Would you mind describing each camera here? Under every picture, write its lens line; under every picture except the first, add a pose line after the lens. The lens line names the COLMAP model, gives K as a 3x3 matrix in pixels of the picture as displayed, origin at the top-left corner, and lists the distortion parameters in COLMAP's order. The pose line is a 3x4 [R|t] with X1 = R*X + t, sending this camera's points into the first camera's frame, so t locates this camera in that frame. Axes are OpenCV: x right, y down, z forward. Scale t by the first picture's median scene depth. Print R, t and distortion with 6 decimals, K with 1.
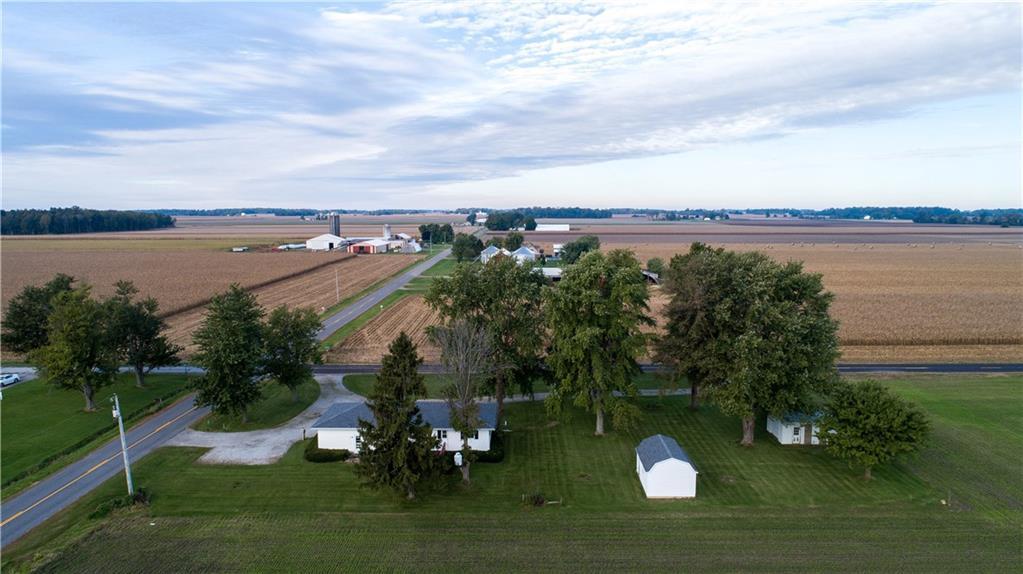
lens RADIAL K [[679.7, 0, 507.4], [0, 679.7, 289.4], [0, 0, 1]] dist [-0.005541, 0.002083]
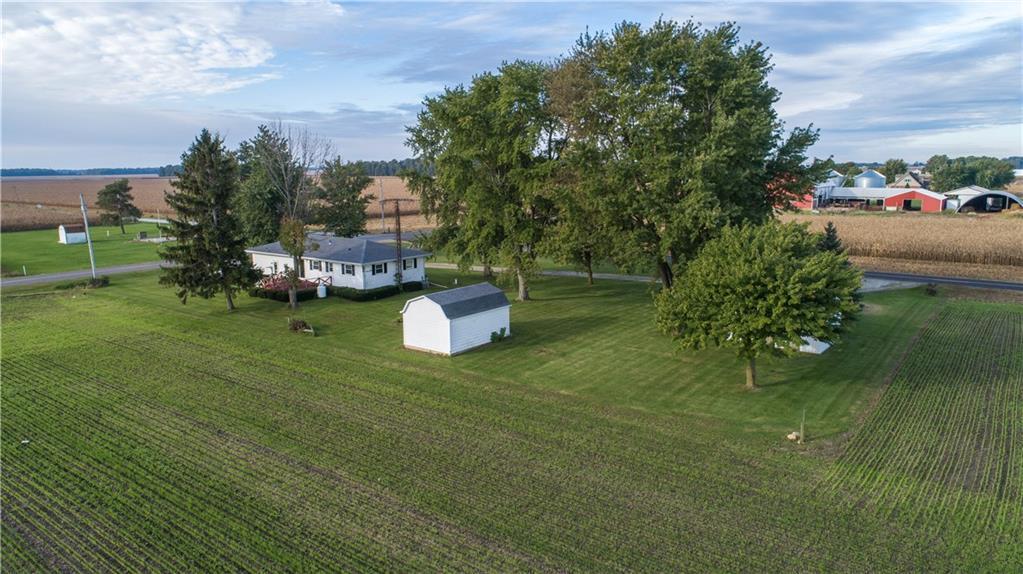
lens RADIAL K [[679.7, 0, 507.4], [0, 679.7, 289.4], [0, 0, 1]] dist [-0.005541, 0.002083]
pose [[0.802599, 0.102079, -0.587720, 0.628914], [-0.064750, 0.994336, 0.084279, 0.147293], [0.592994, -0.029587, 0.804663, 0.393379]]
